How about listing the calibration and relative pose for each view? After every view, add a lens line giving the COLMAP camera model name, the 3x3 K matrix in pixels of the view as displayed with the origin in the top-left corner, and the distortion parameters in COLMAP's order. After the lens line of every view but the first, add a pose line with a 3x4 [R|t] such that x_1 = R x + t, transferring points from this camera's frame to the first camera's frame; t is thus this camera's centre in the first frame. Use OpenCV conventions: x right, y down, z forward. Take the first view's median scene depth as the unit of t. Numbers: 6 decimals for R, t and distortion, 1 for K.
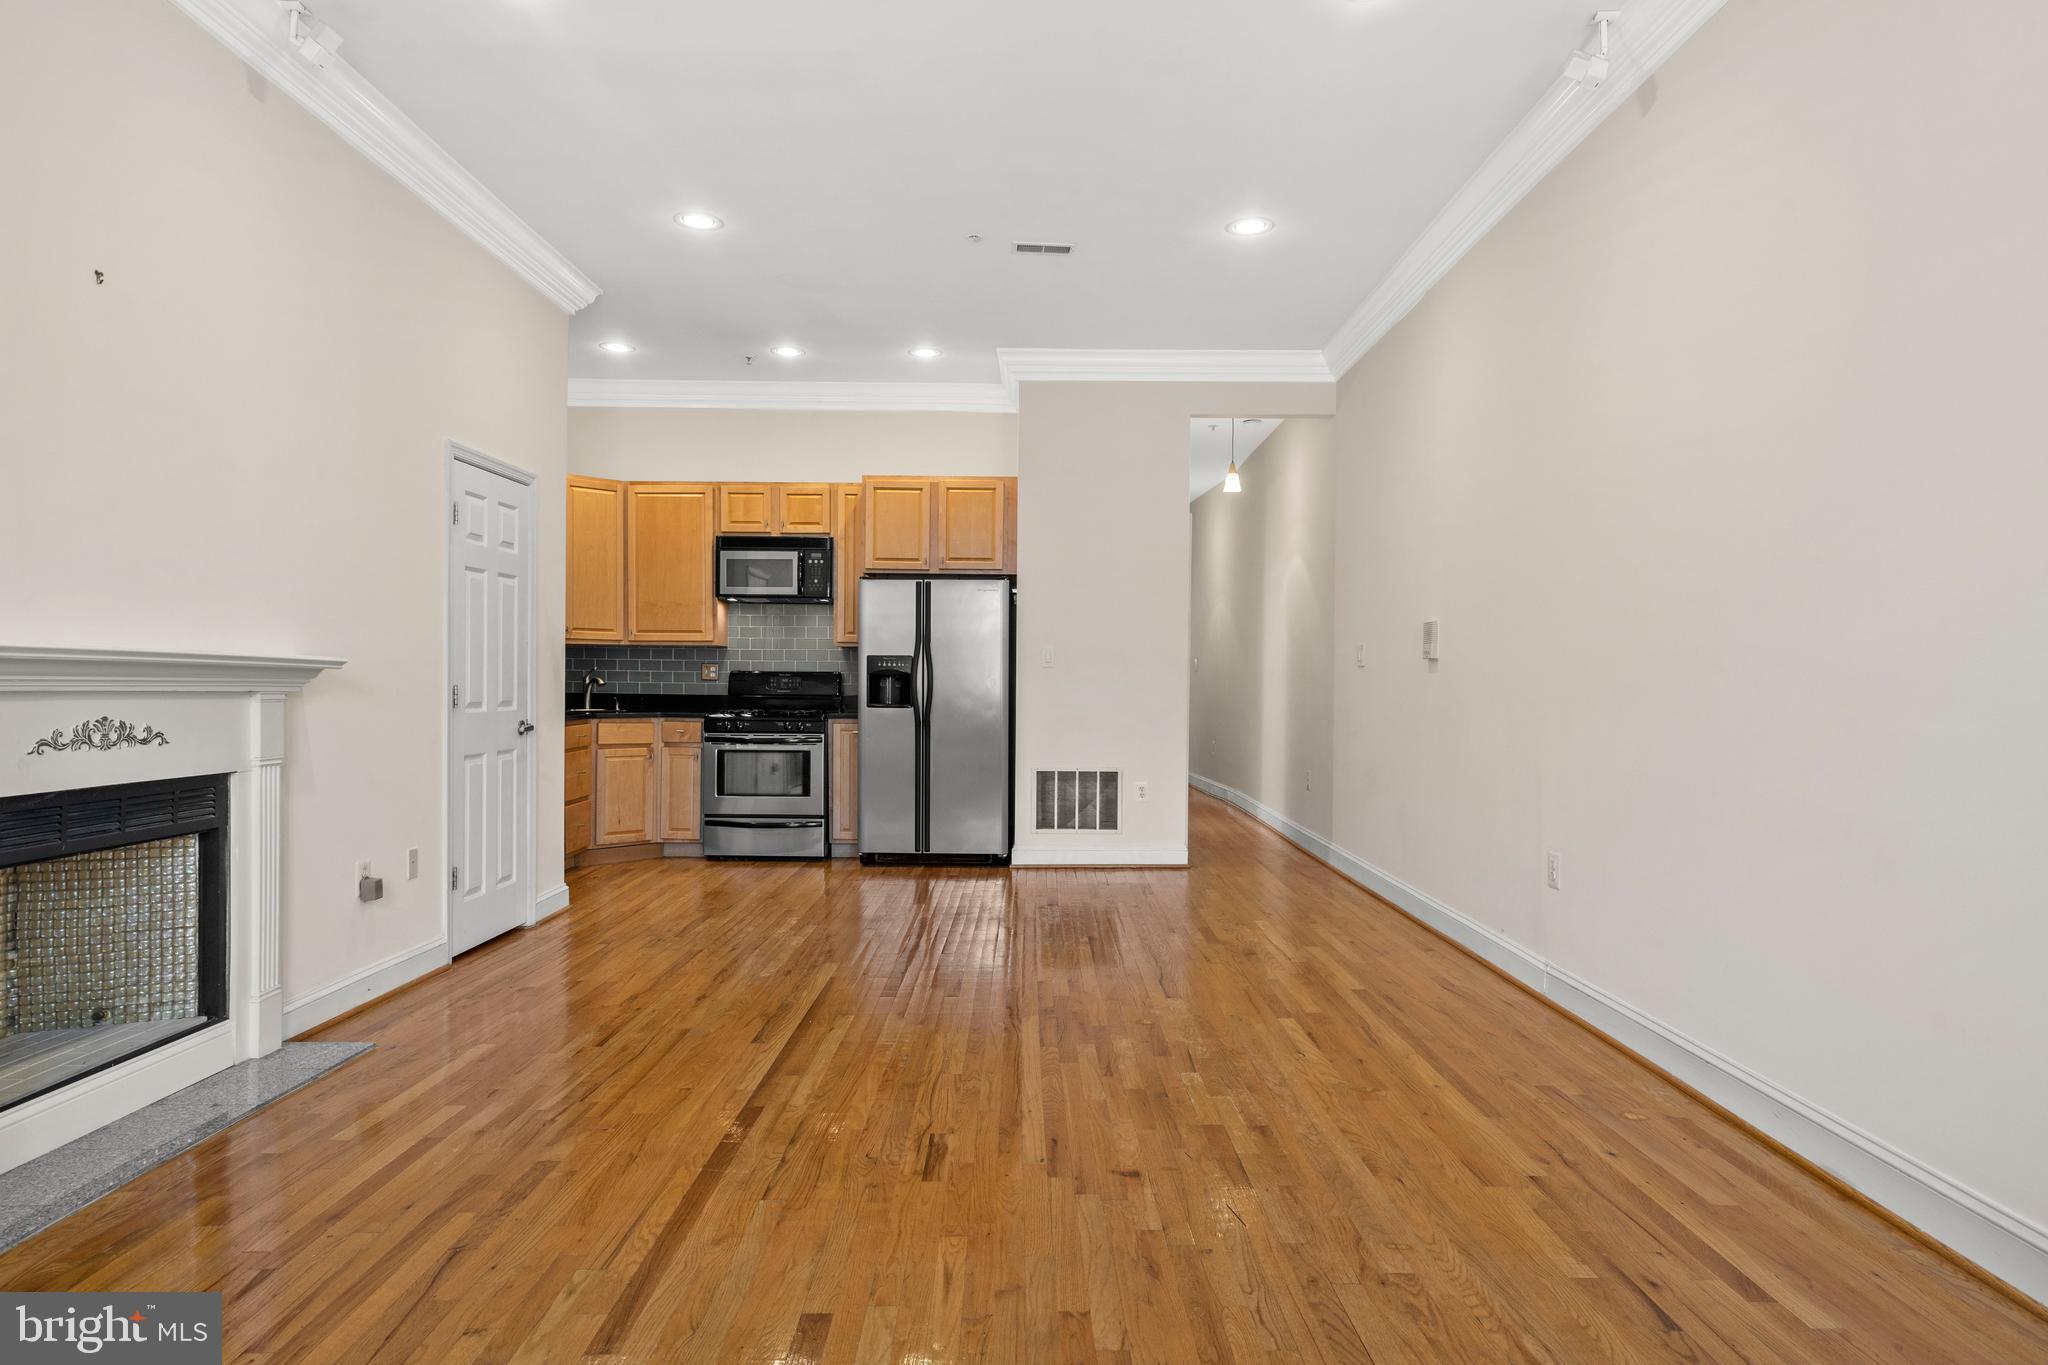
lens RADIAL K [[1176.7, 0, 1027.0], [0, 1176.7, 683.6], [0, 0, 1]] dist [0.000513, -0.000003]
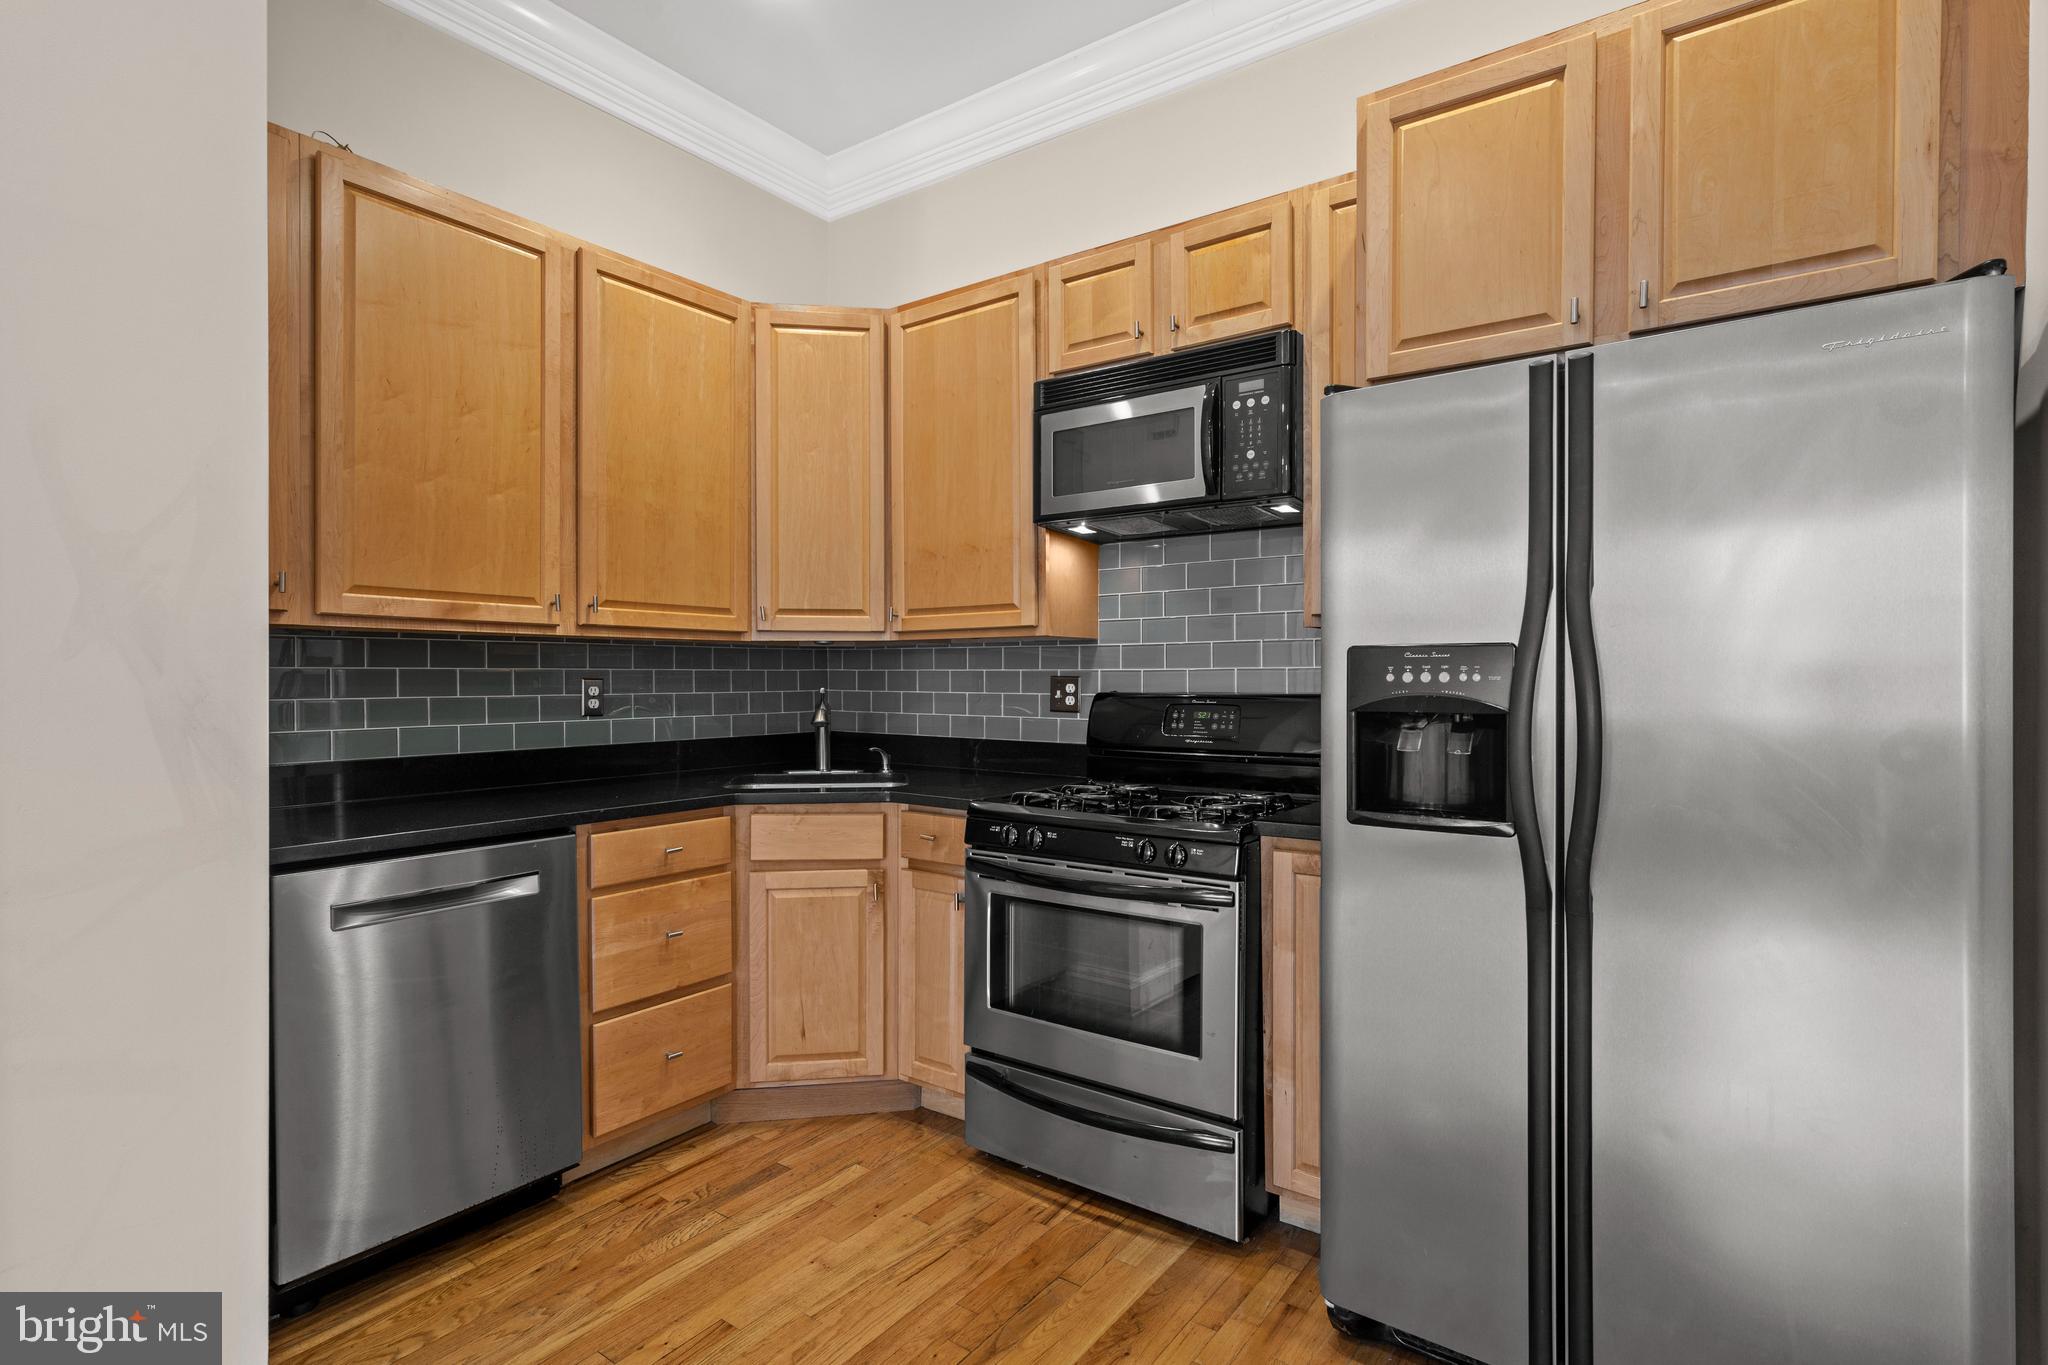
lens RADIAL K [[999.7, 0, 1033.9], [0, 999.7, 689.8], [0, 0, 1]] dist [-0.000816, 0.000510]
pose [[0.816685, -0.002941, -0.577076, -0.053292], [0.003409, 0.999994, -0.000272, -0.012603], [0.577074, -0.001746, 0.816690, 0.720282]]
